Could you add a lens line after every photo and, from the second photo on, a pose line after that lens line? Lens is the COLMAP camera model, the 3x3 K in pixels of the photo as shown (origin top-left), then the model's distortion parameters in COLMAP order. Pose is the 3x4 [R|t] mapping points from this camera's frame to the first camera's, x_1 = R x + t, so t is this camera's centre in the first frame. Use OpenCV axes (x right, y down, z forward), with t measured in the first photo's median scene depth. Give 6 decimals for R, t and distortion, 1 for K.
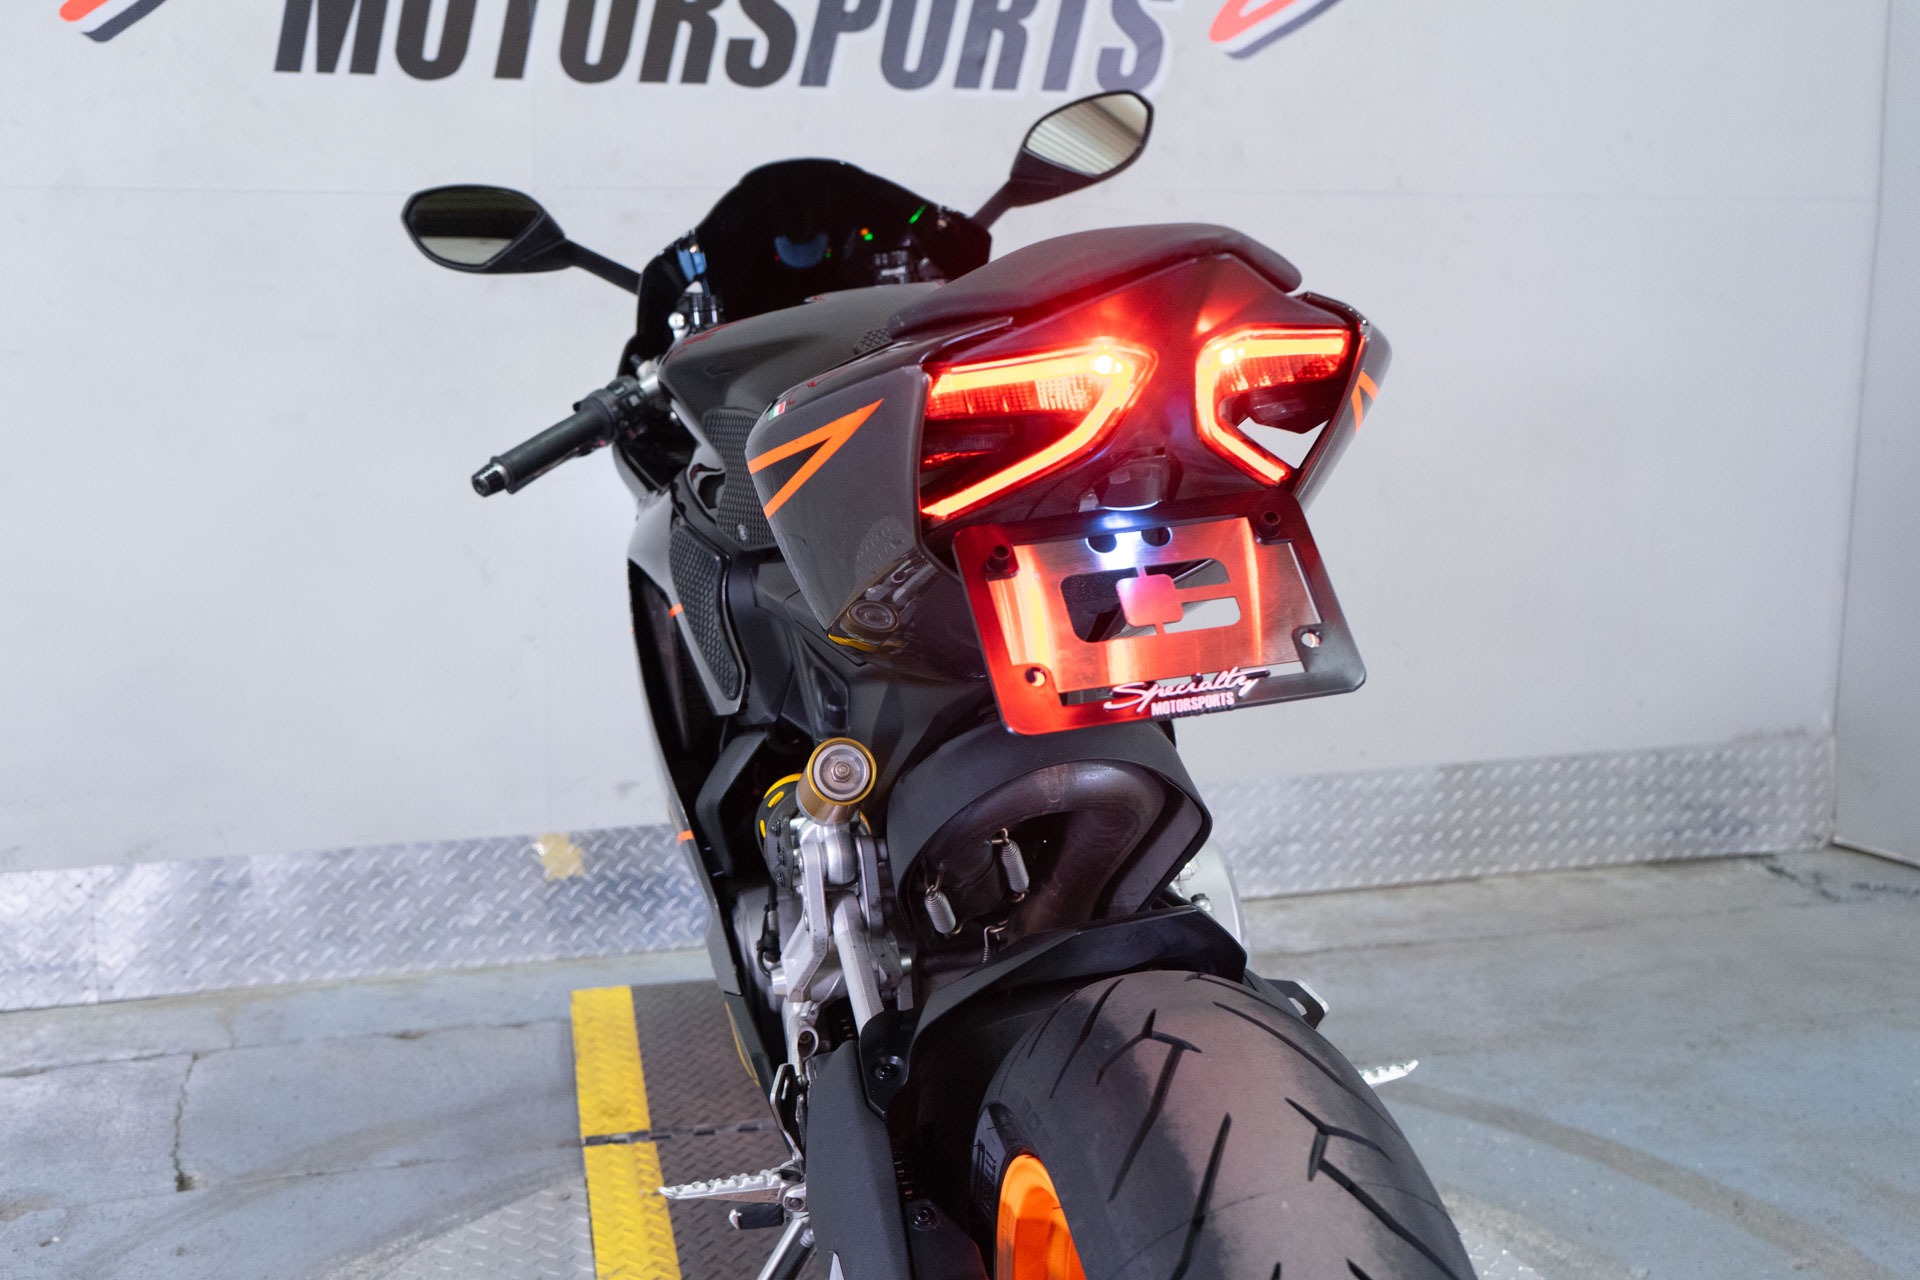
lens RADIAL K [[2108.8, 0, 963.2], [0, 2108.8, 628.4], [0, 0, 1]] dist [0.009634, 0.000000]
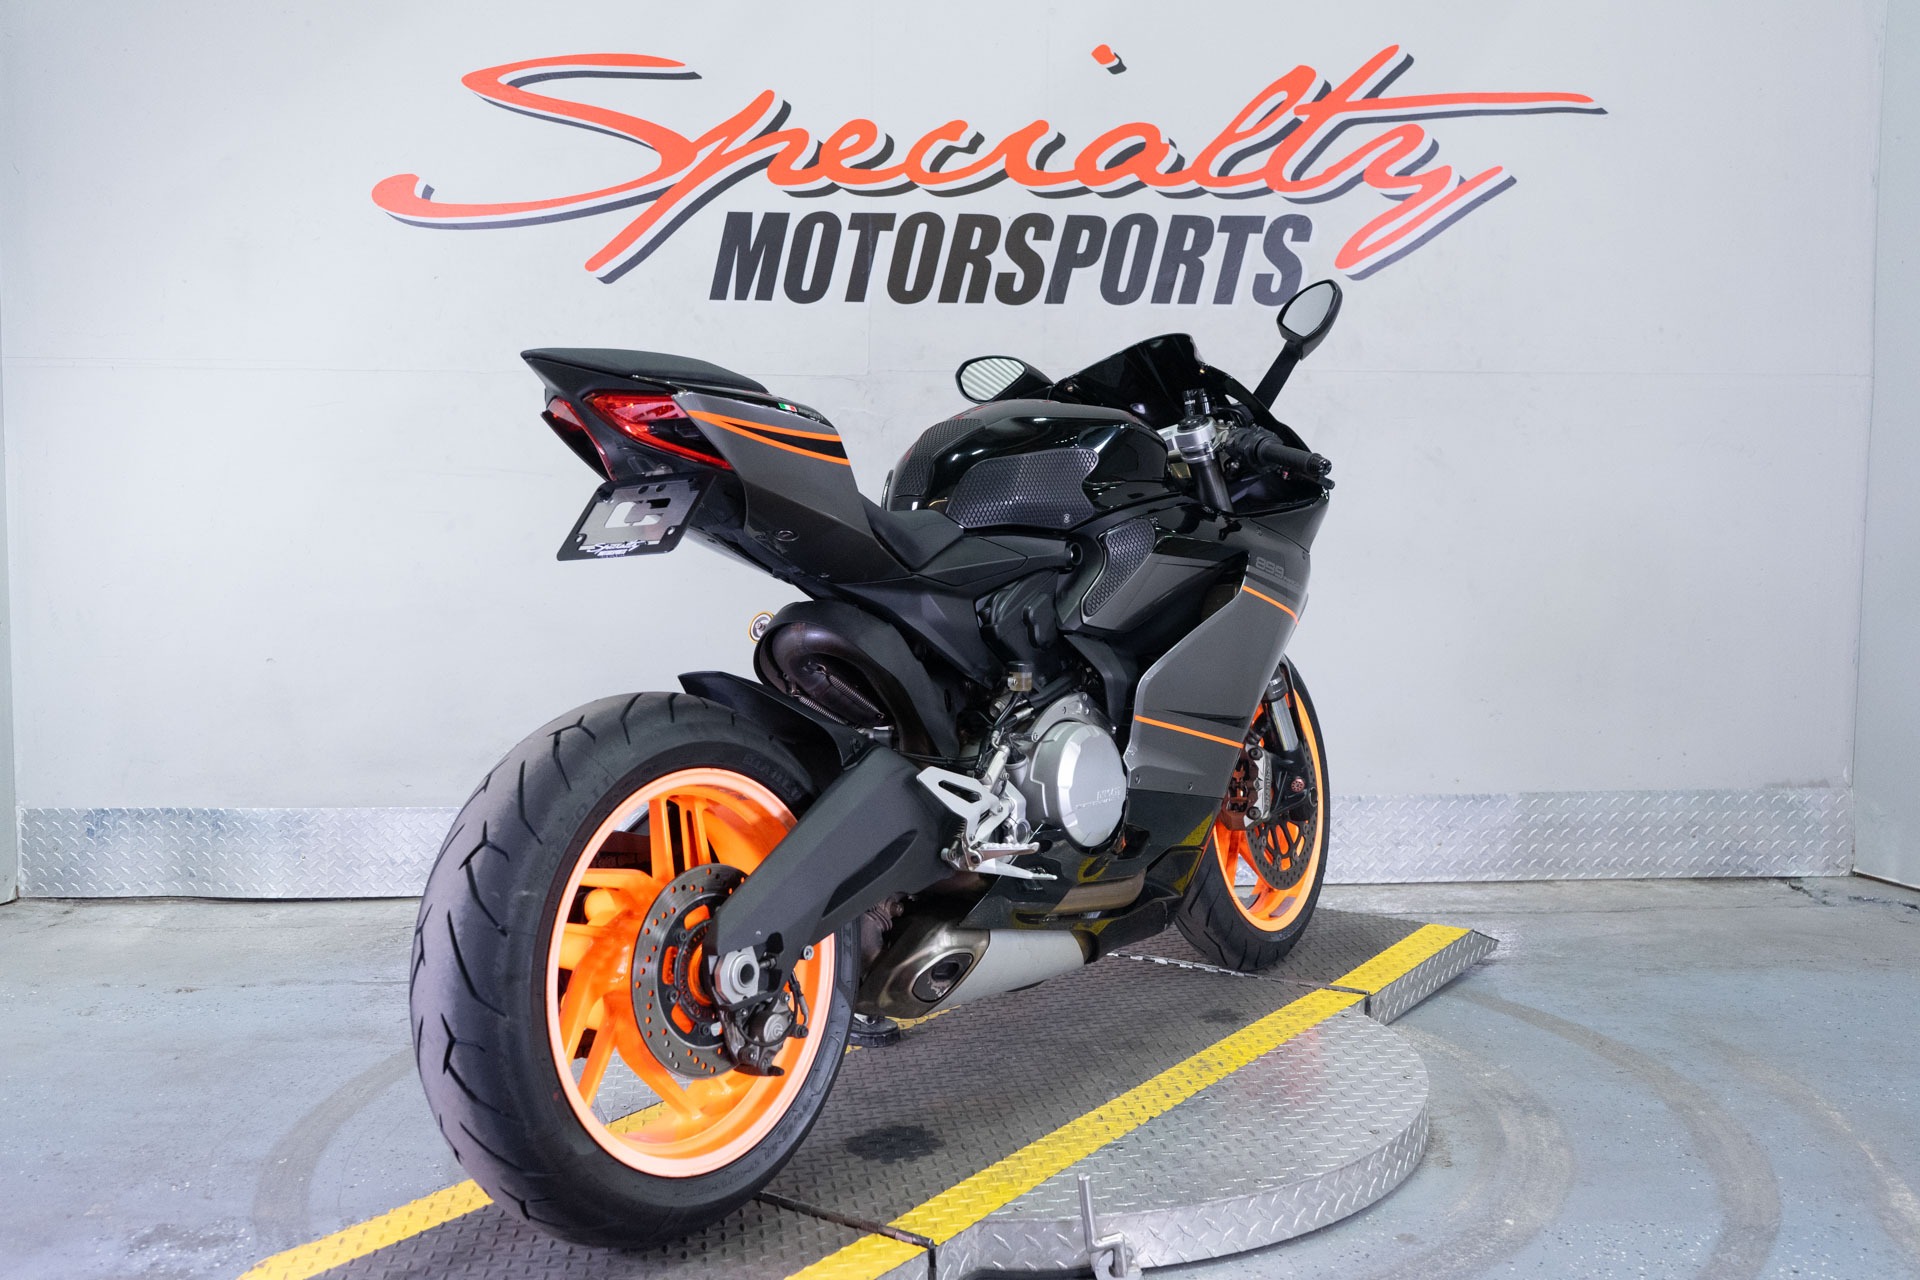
lens RADIAL K [[1969.2, 0, 953.6], [0, 1969.2, 632.2], [0, 0, 1]] dist [0.016698, 0.000000]
pose [[0.975737, 0.021108, -0.217927, 0.167541], [-0.039267, 0.996074, -0.079337, 0.087849], [0.215397, 0.085969, 0.972735, -0.349962]]
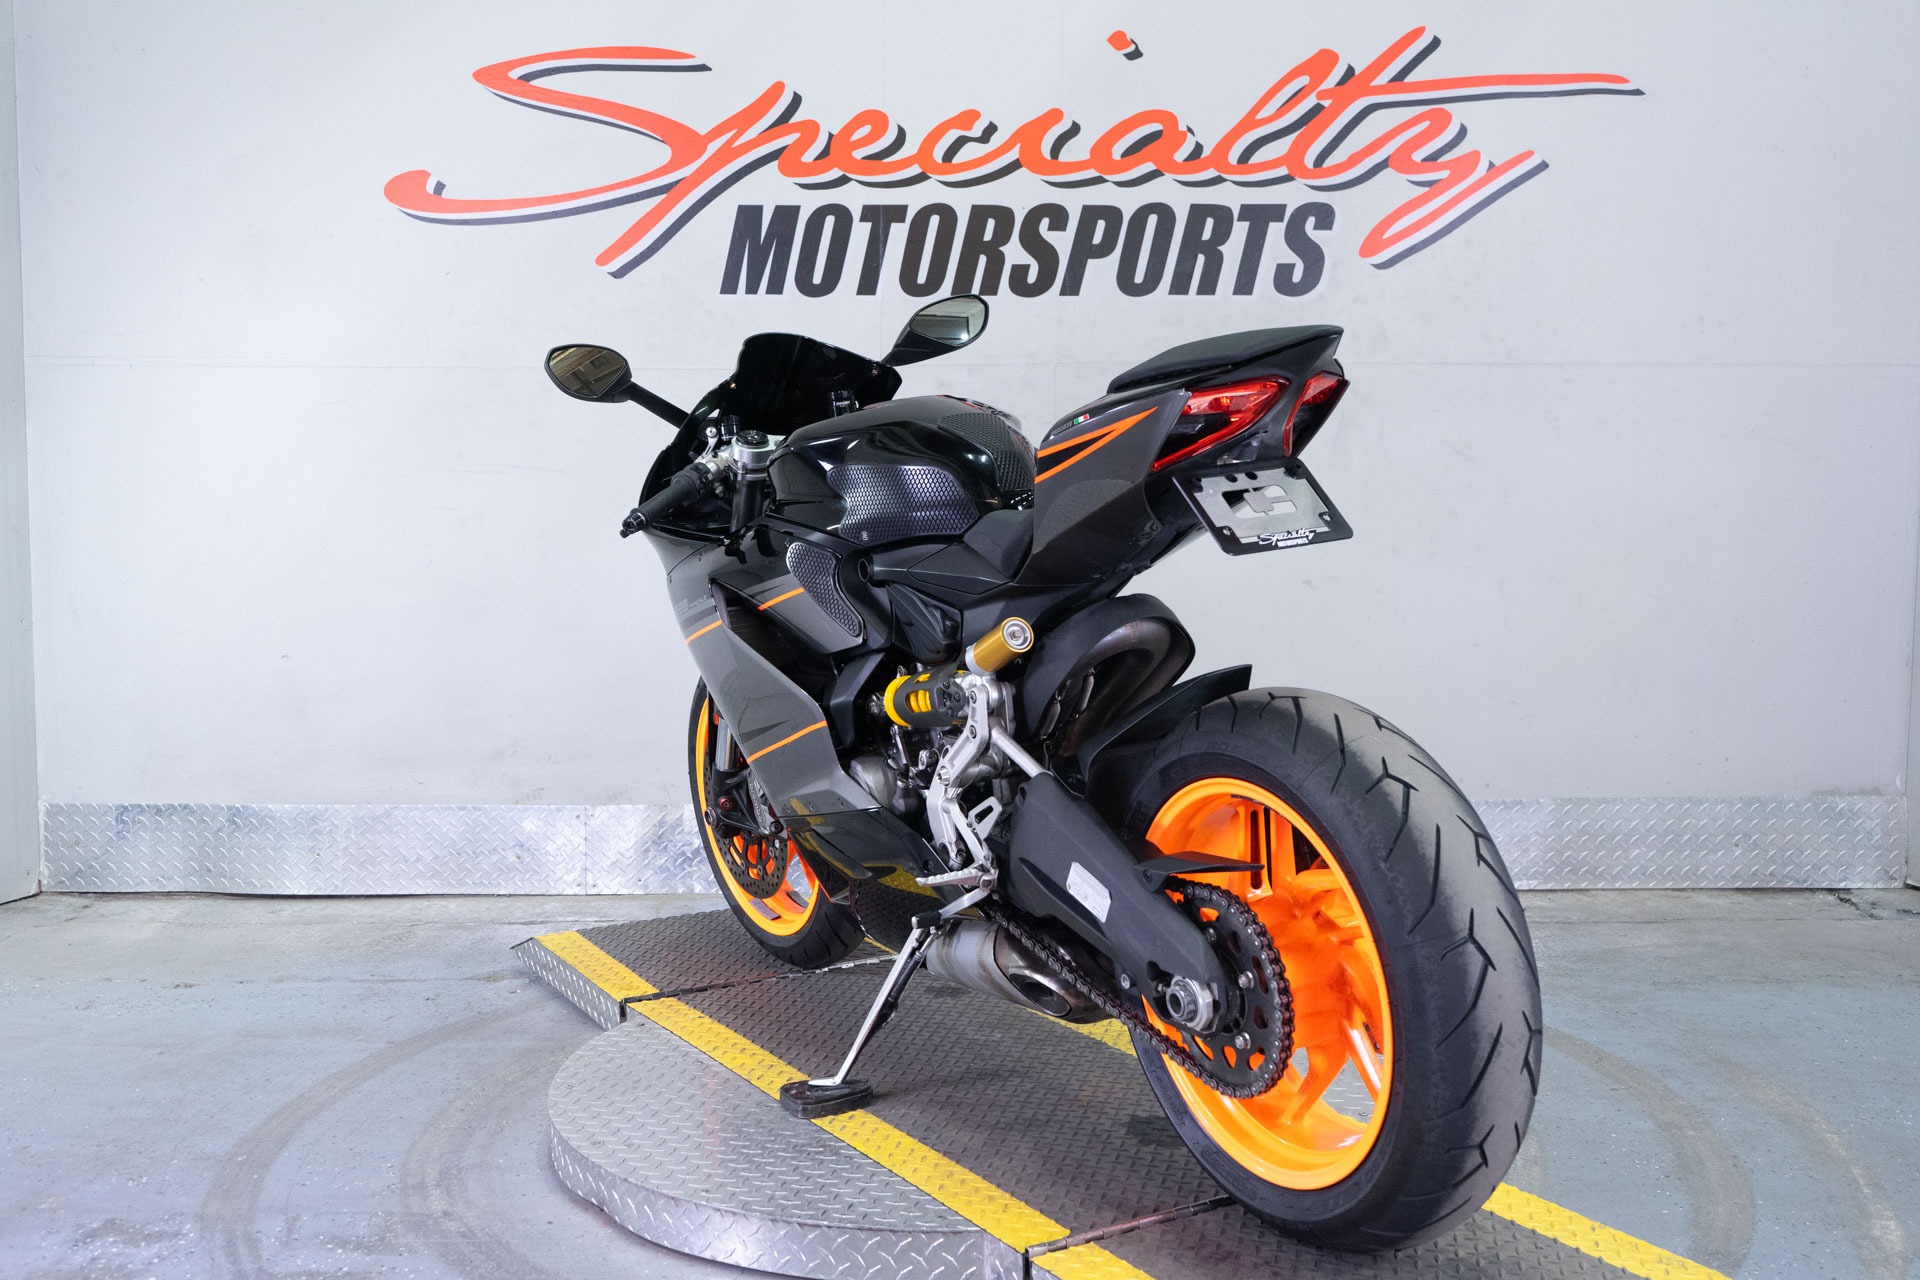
lens RADIAL K [[2005.9, 0, 954.2], [0, 2005.9, 631.4], [0, 0, 1]] dist [0.017558, 0.000000]
pose [[0.961977, 0.024129, -0.272062, 0.235614], [-0.046240, 0.996099, -0.075155, 0.082919], [0.269188, 0.084878, 0.959340, -0.334721]]
